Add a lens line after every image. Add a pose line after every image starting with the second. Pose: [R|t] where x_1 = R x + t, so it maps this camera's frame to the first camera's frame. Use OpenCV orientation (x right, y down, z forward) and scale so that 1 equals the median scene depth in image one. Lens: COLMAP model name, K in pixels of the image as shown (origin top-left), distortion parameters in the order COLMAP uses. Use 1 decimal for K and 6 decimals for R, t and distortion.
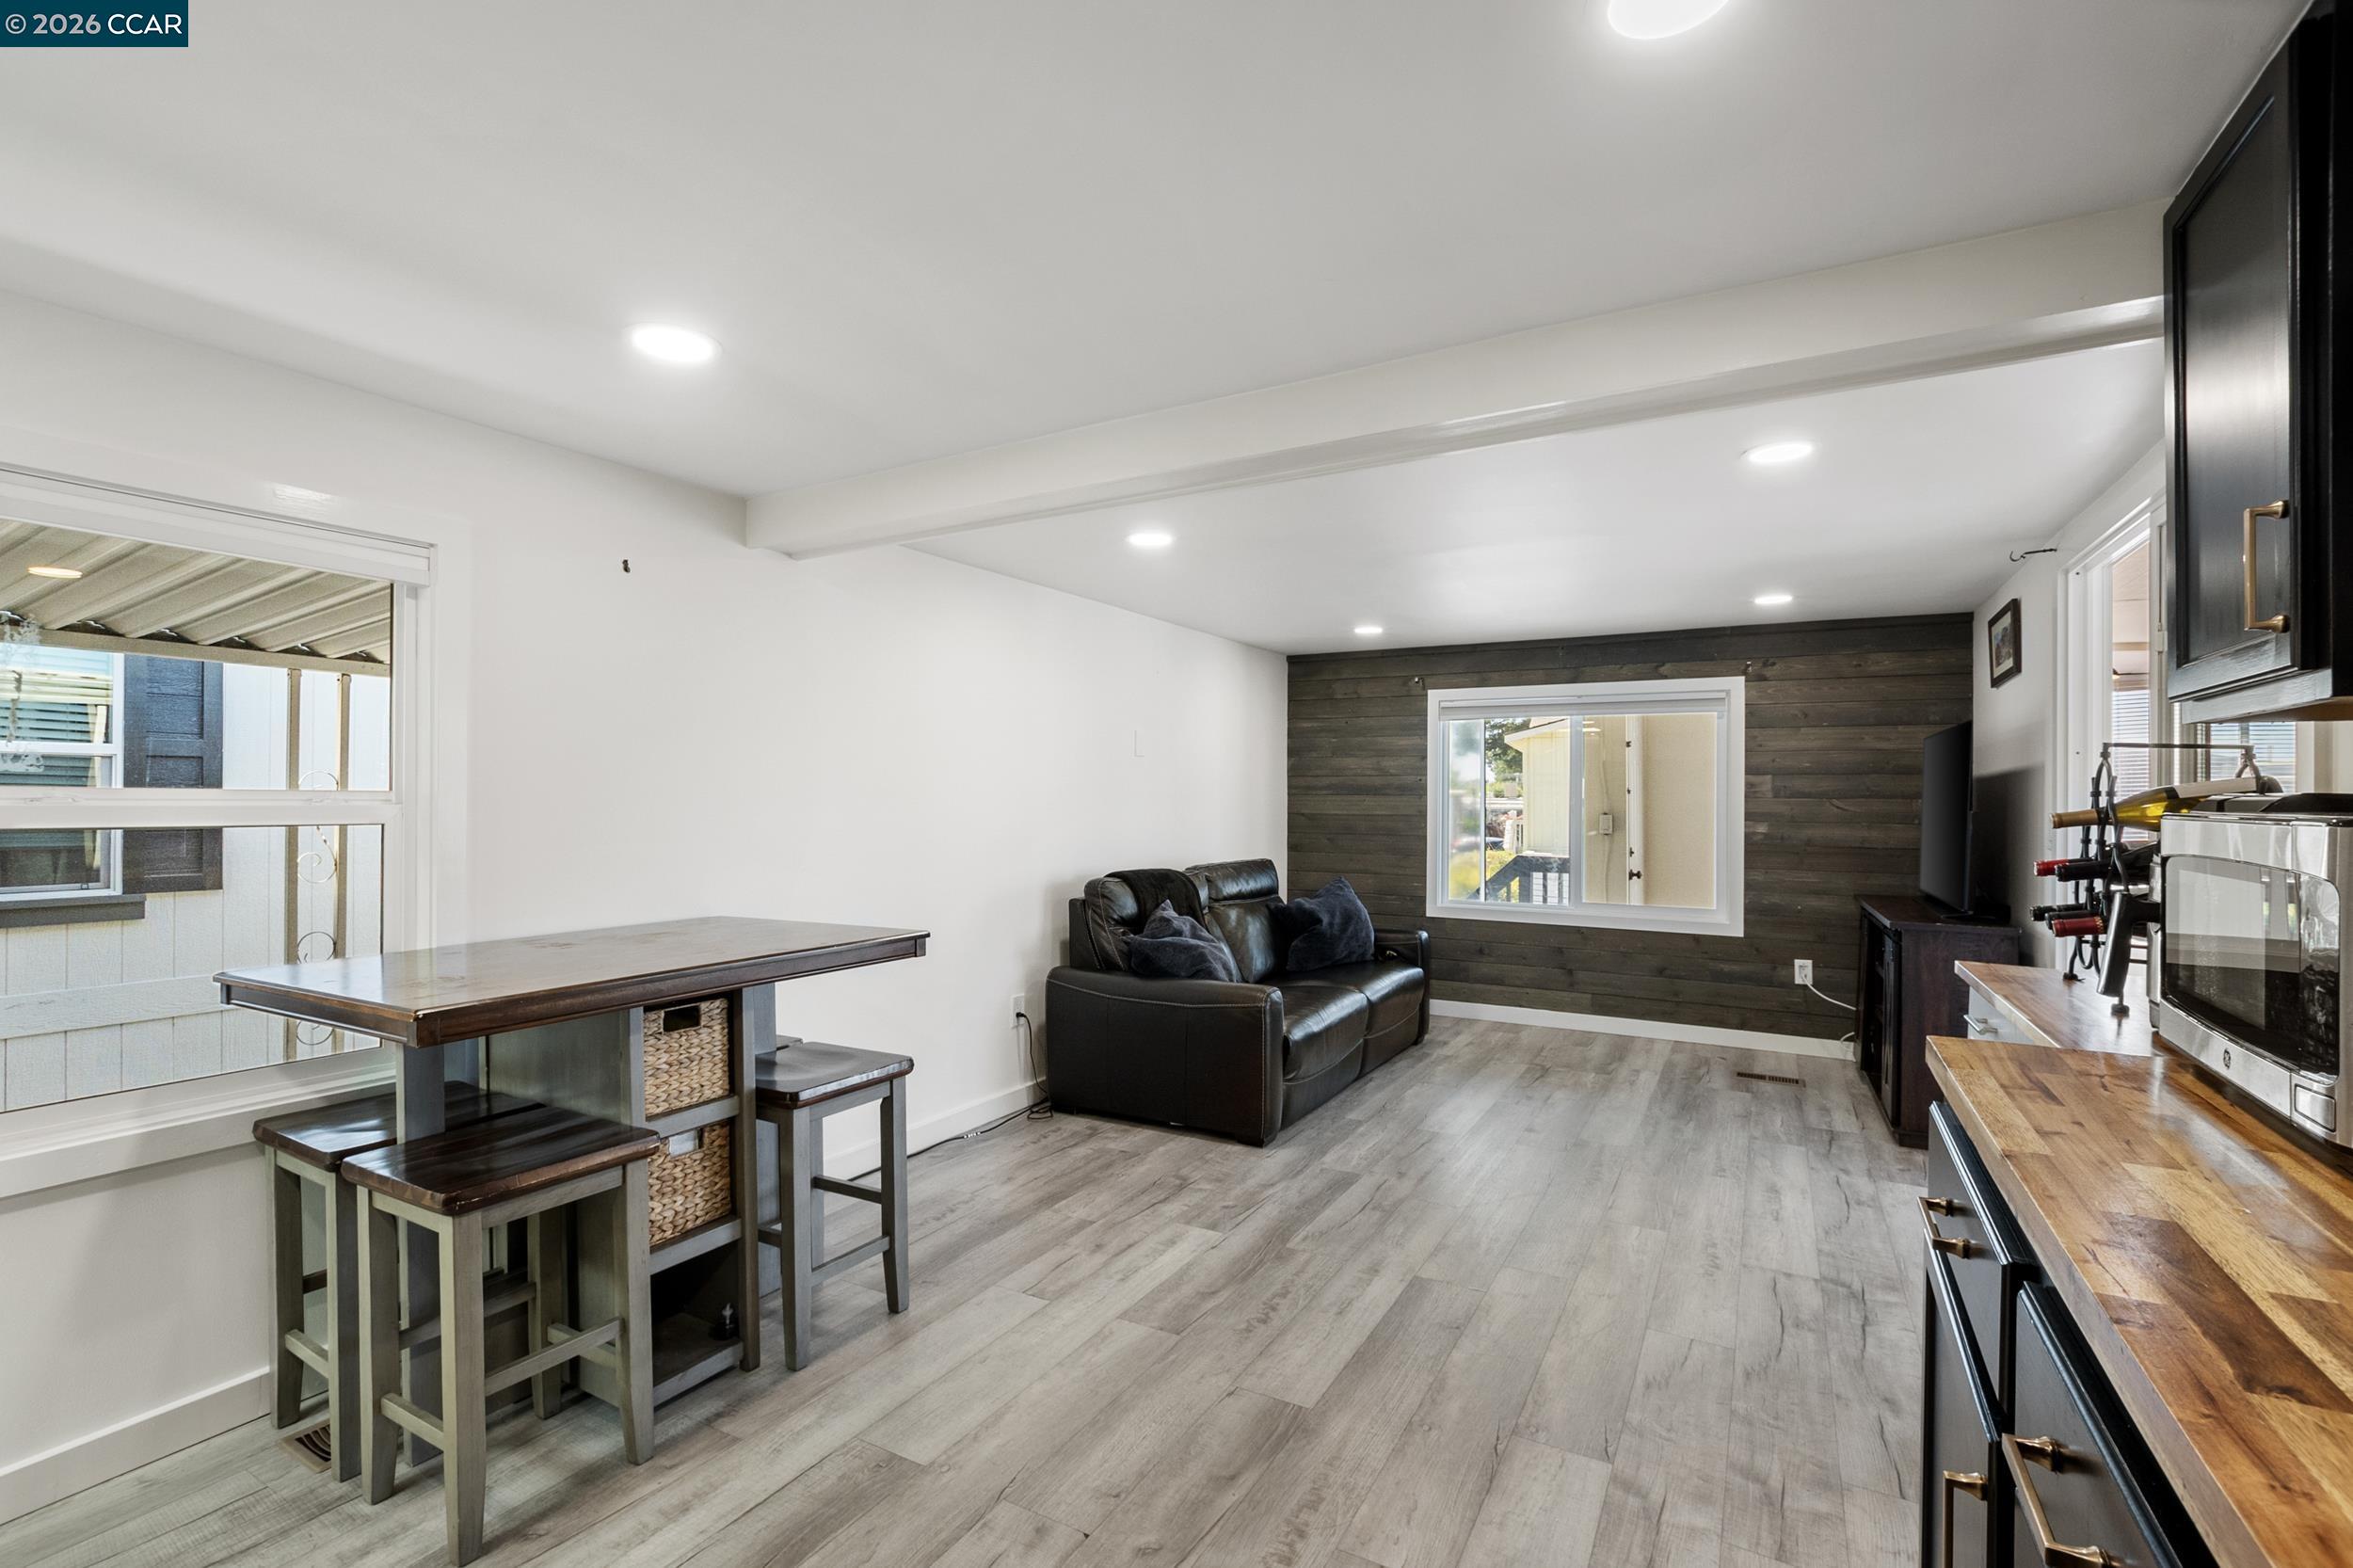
lens RADIAL K [[1039.6, 0, 1170.1], [0, 1039.6, 816.9], [0, 0, 1]] dist [-0.011658, -0.000178]
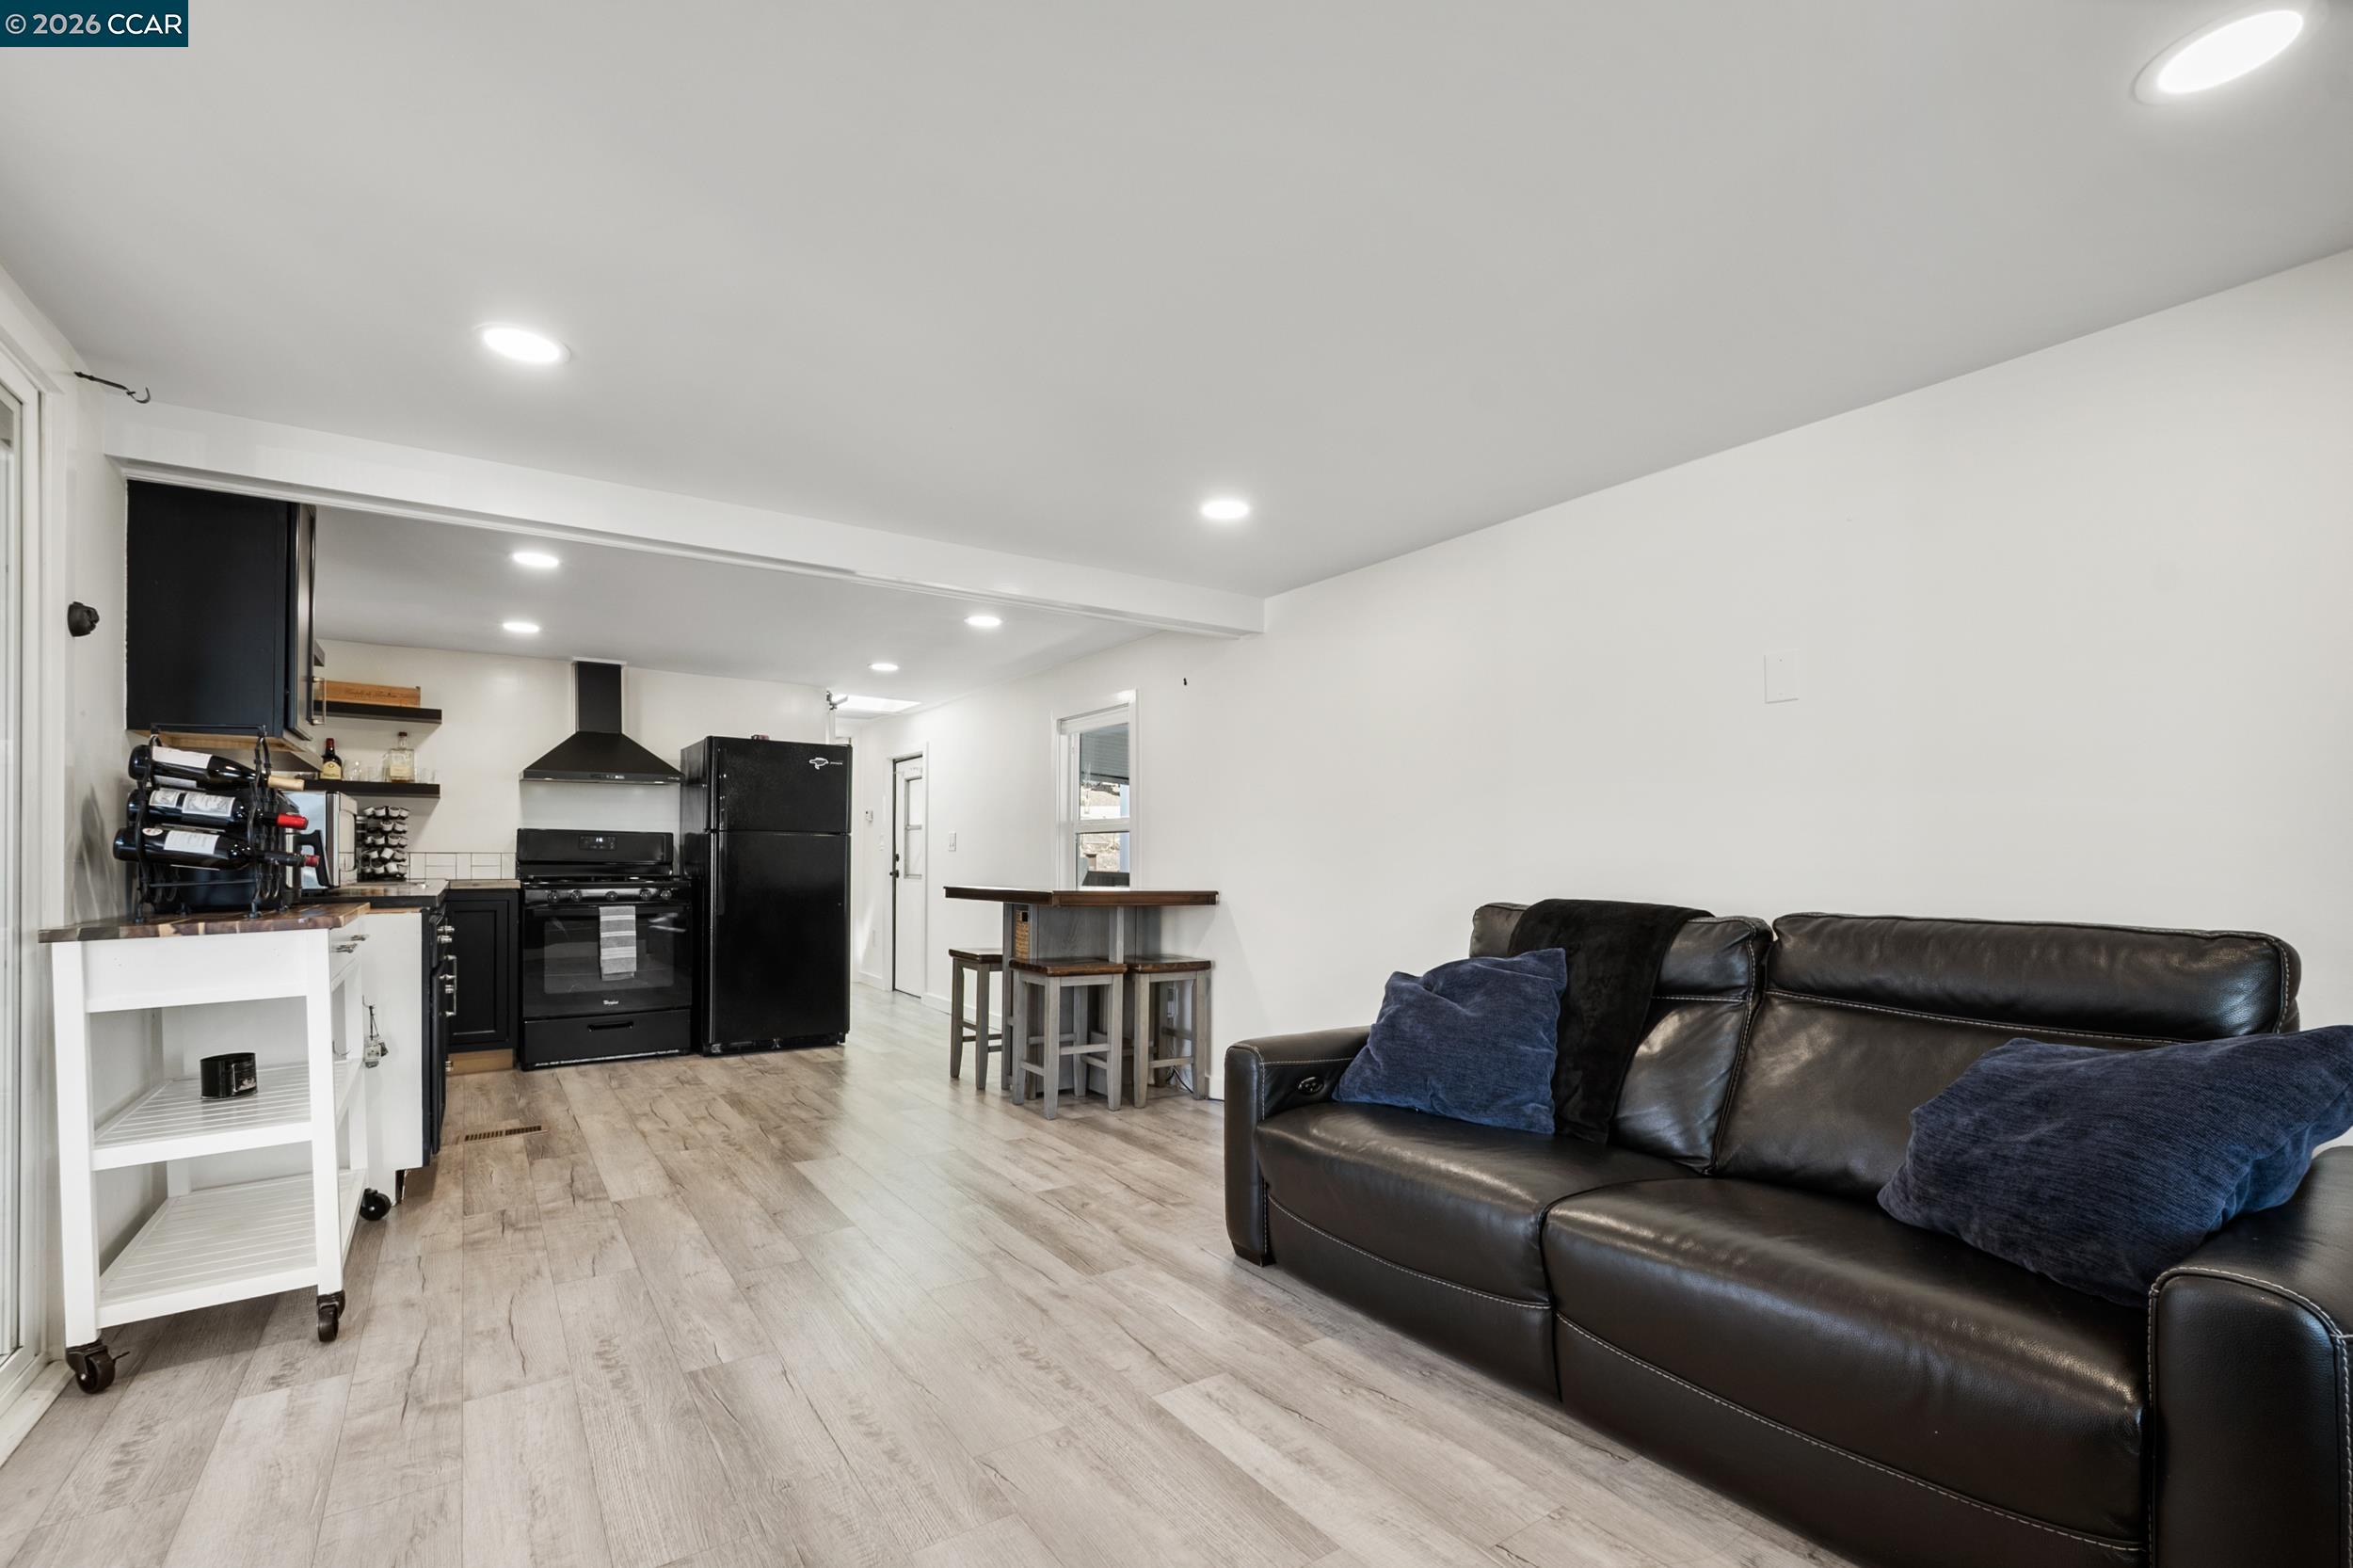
lens RADIAL K [[1033.7, 0, 1166.3], [0, 1033.7, 845.5], [0, 0, 1]] dist [-0.009731, 0.000648]
pose [[-0.433269, -0.015990, -0.901123, 1.018511], [-0.018584, 0.999789, -0.008805, 0.047144], [0.901073, 0.012932, -0.433475, 1.666071]]
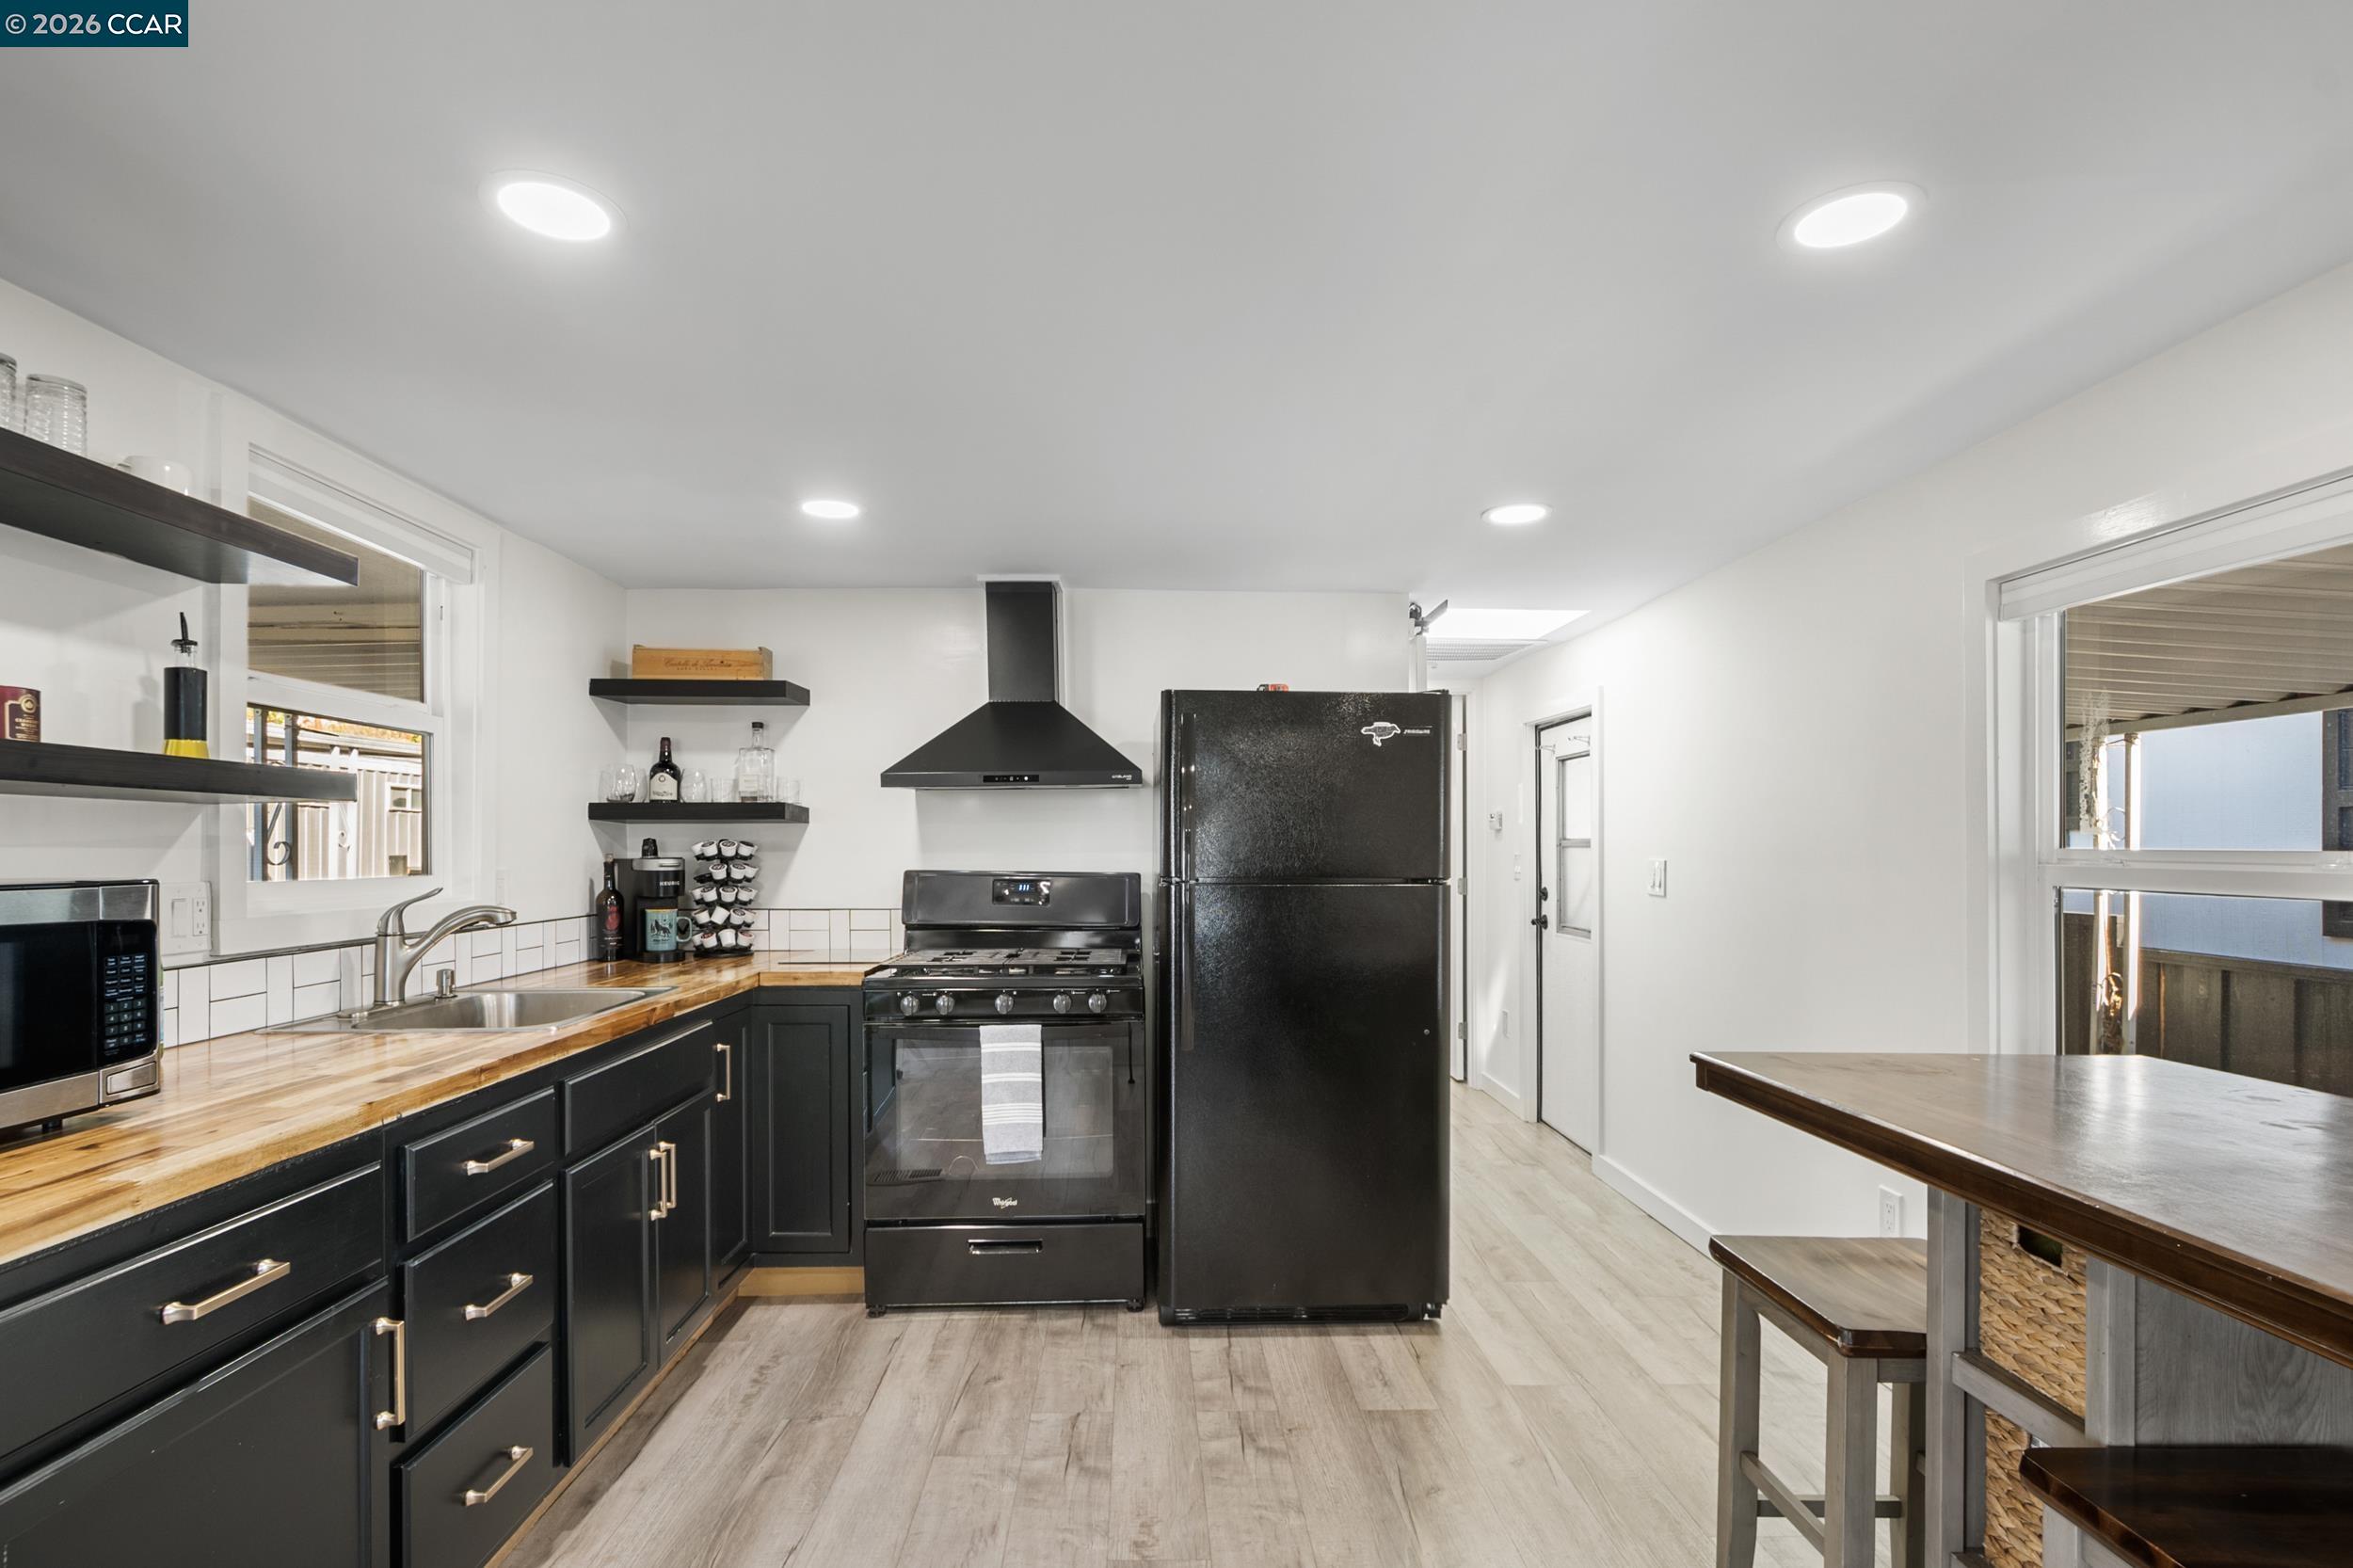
lens RADIAL K [[1116.3, 0, 1164.1], [0, 1116.3, 842.1], [0, 0, 1]] dist [-0.001631, -0.000027]
pose [[-0.855015, -0.002804, -0.518595, 0.213298], [-0.008652, 0.999923, 0.008859, -0.024775], [0.518531, 0.012061, -0.854974, 0.968012]]
